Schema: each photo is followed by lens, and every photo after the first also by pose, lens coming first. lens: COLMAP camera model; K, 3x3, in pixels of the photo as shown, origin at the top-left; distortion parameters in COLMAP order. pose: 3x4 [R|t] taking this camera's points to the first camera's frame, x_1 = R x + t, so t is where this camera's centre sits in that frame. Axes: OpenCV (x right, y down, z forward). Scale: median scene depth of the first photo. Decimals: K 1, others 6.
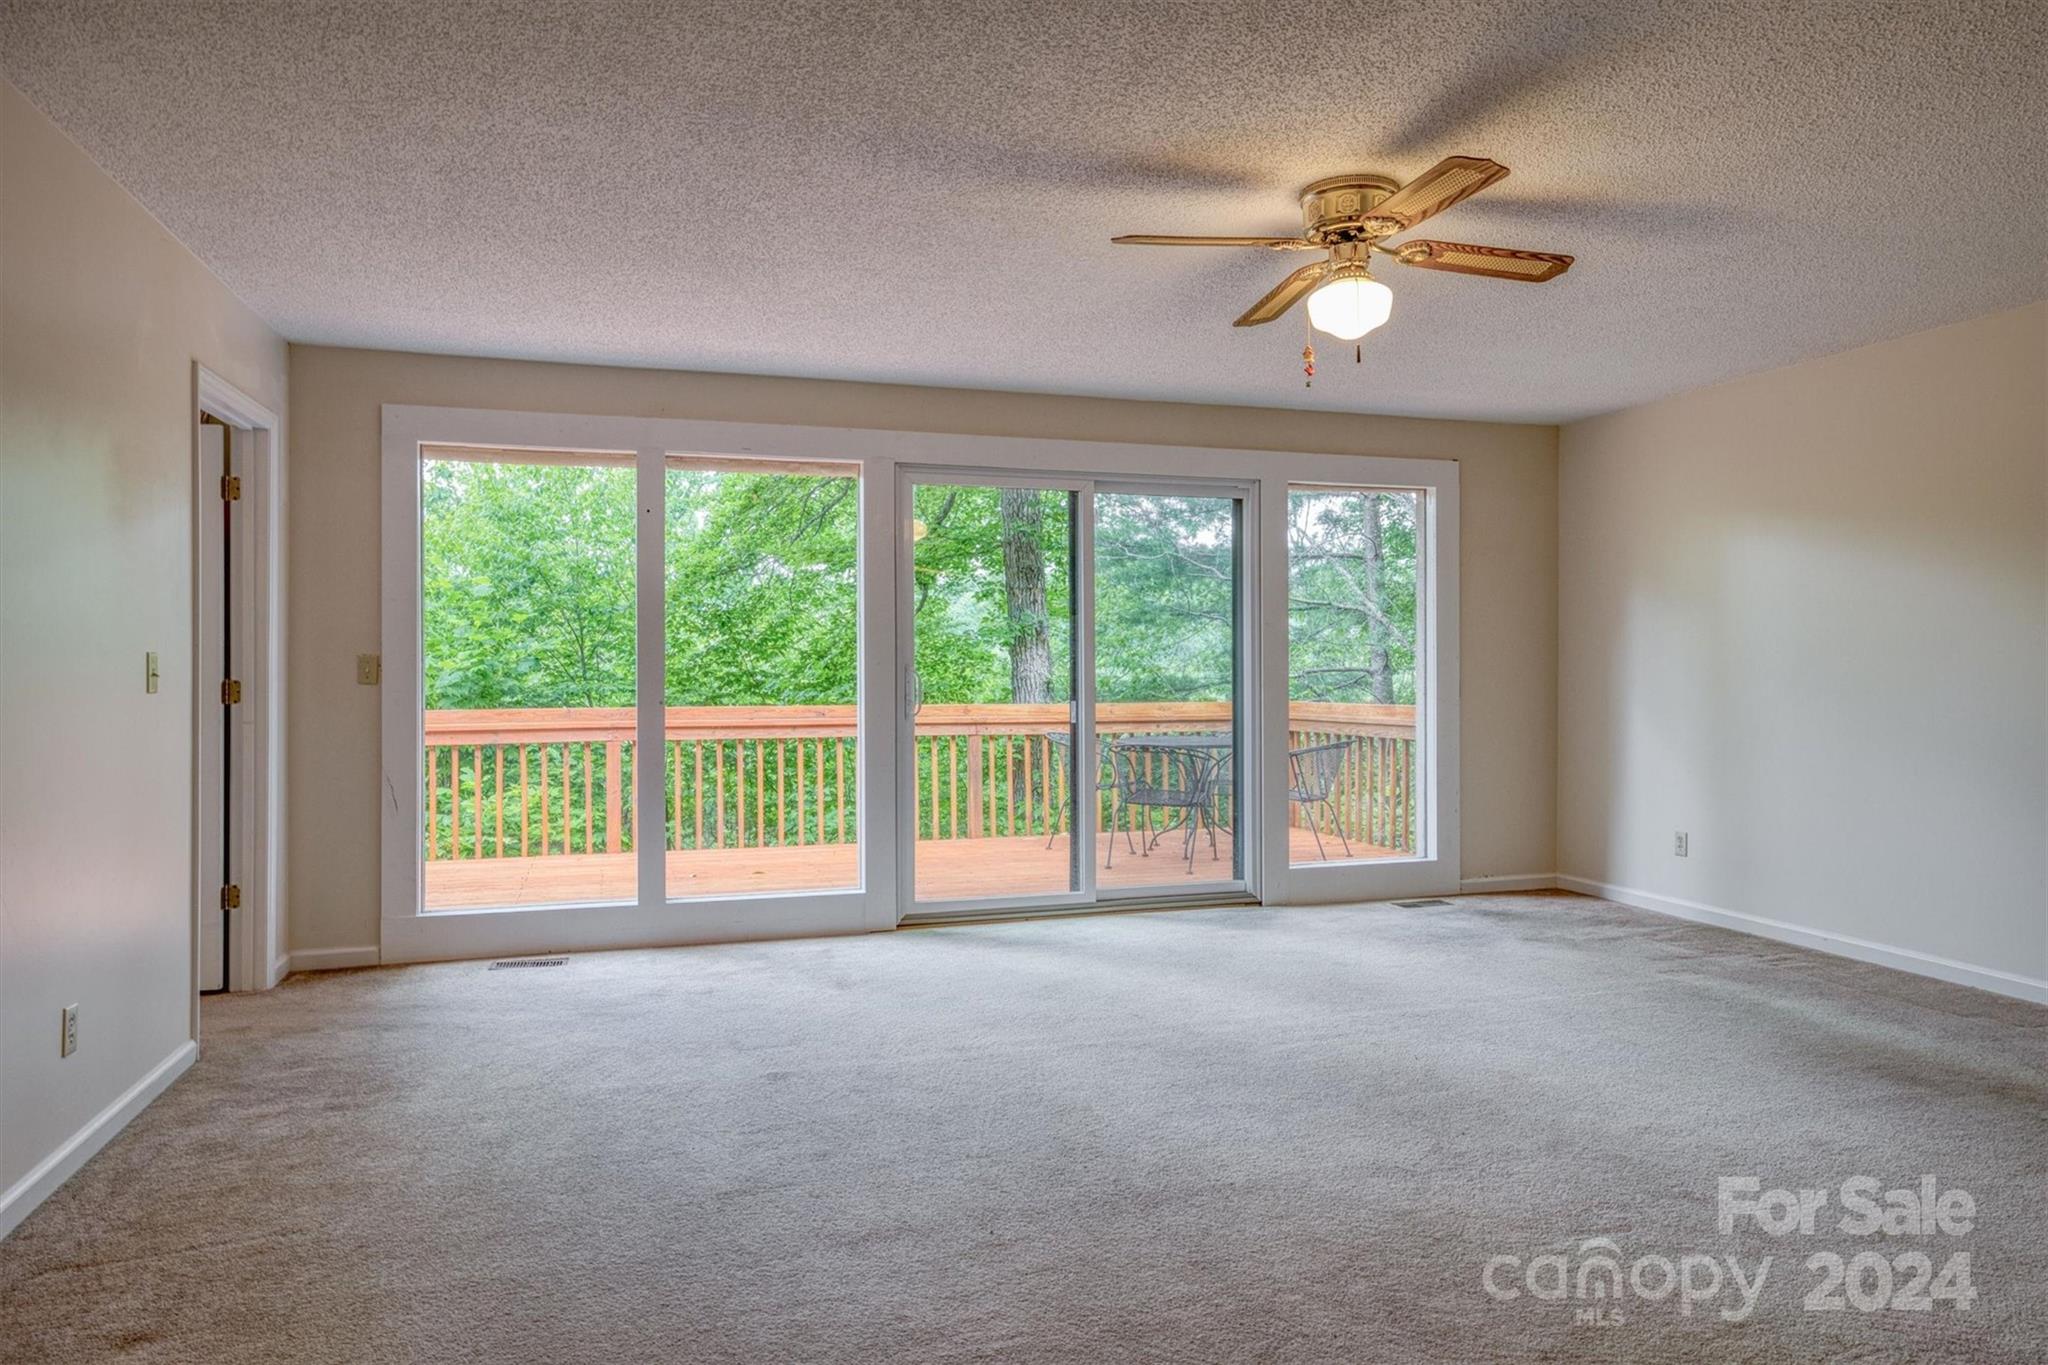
lens RADIAL K [[1201.8, 0, 1017.5], [0, 1201.8, 671.7], [0, 0, 1]] dist [-0.027034, 0.039462]
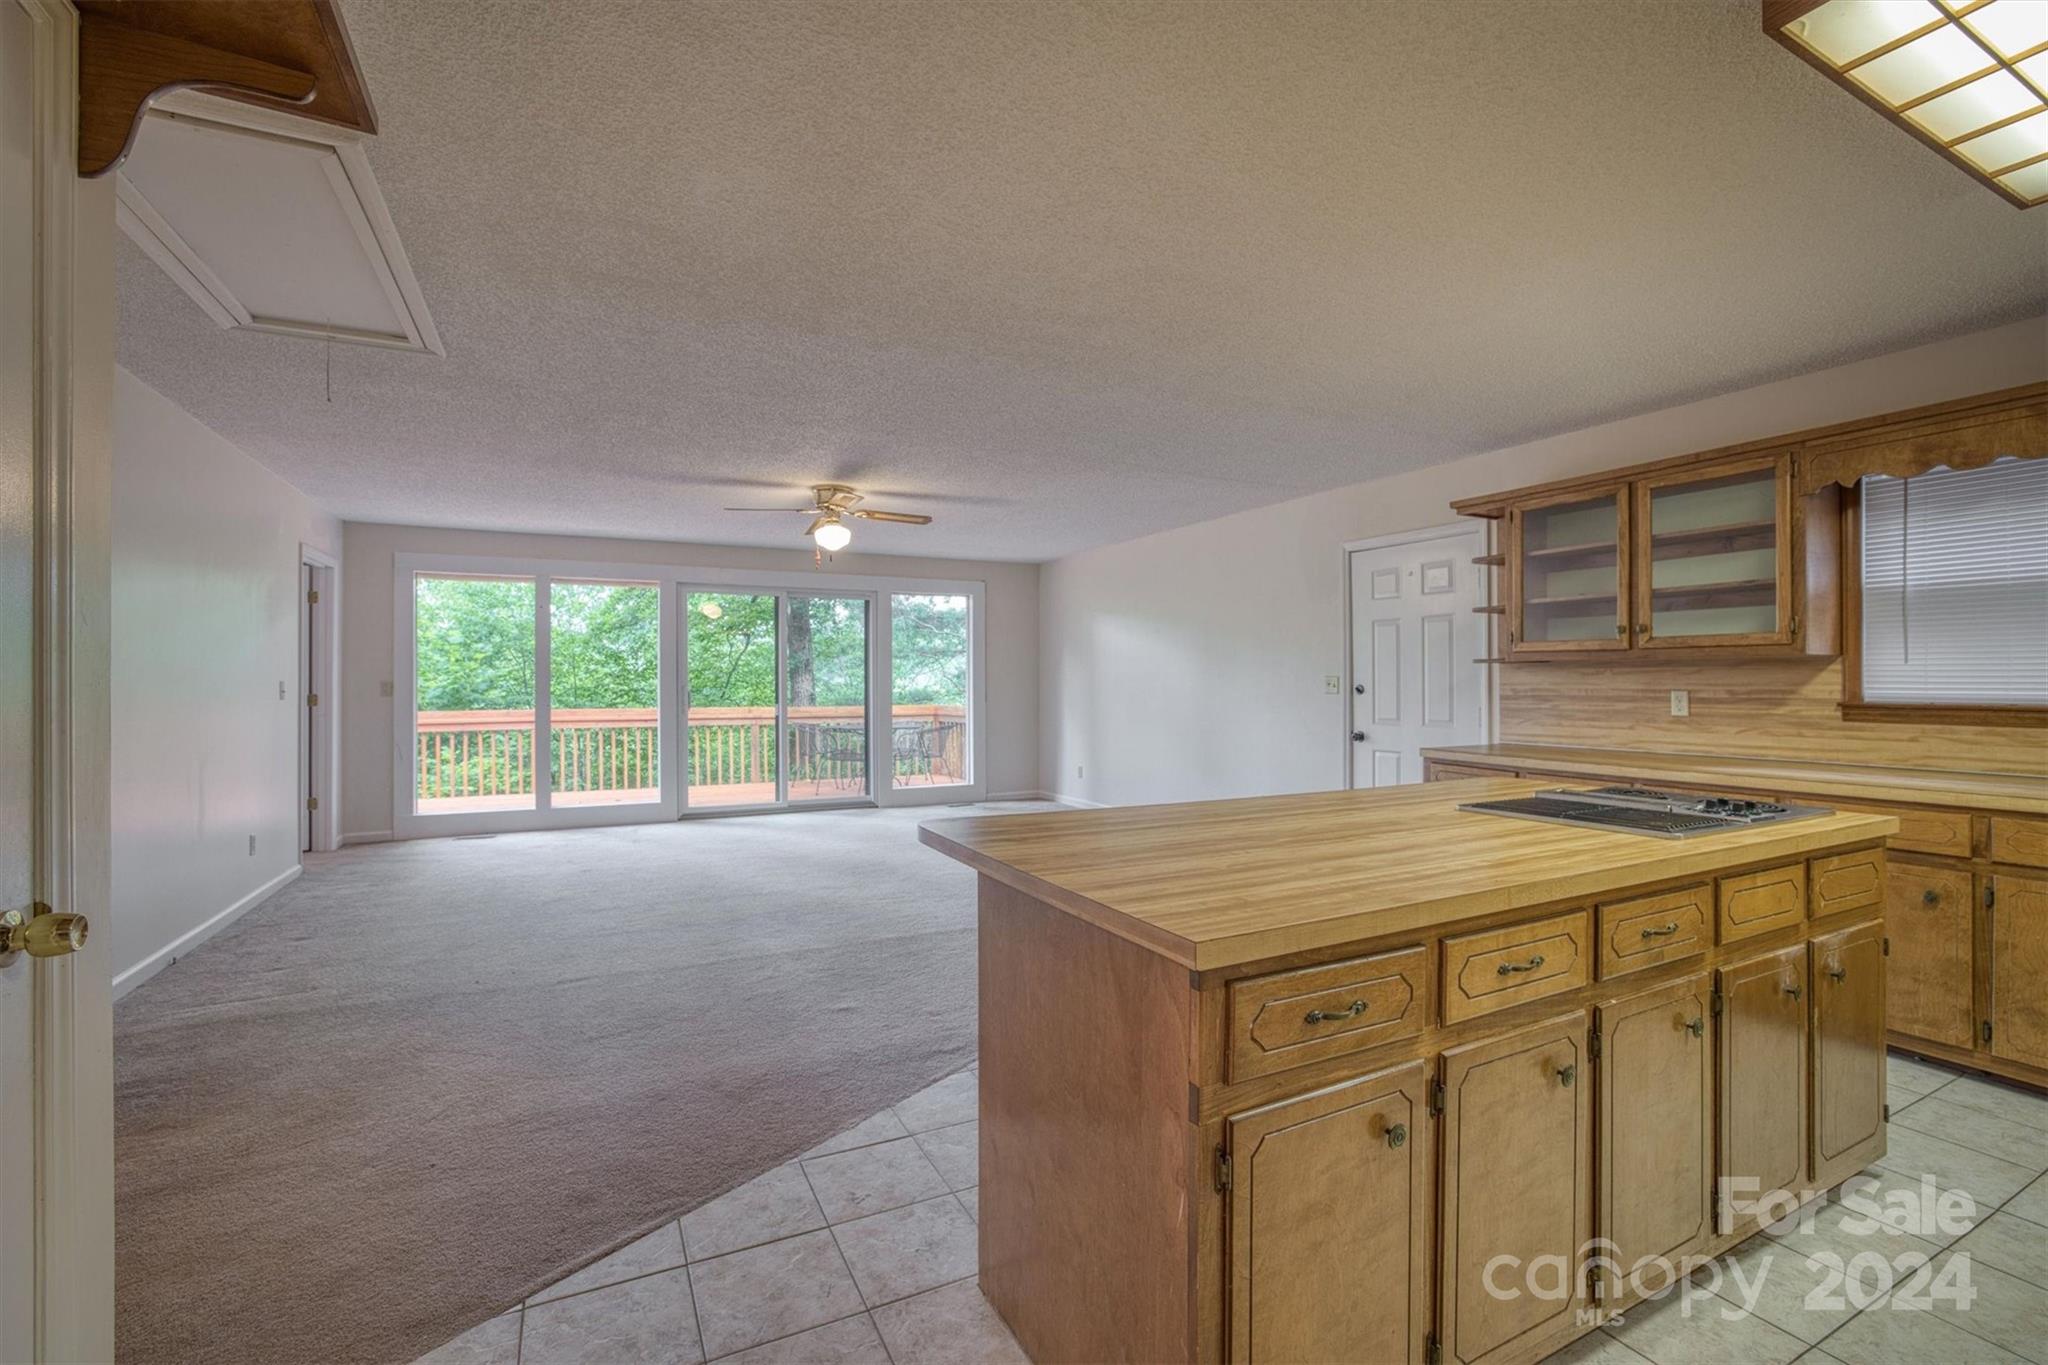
lens RADIAL K [[878.0, 0, 1024.0], [0, 878.0, 682.5], [0, 0, 1]] dist [-0.019083, 0.000083]
pose [[0.989372, -0.001010, 0.145405, 0.225122], [0.001859, 0.999982, -0.005704, -0.001218], [-0.145397, 0.005914, 0.989356, -0.444971]]
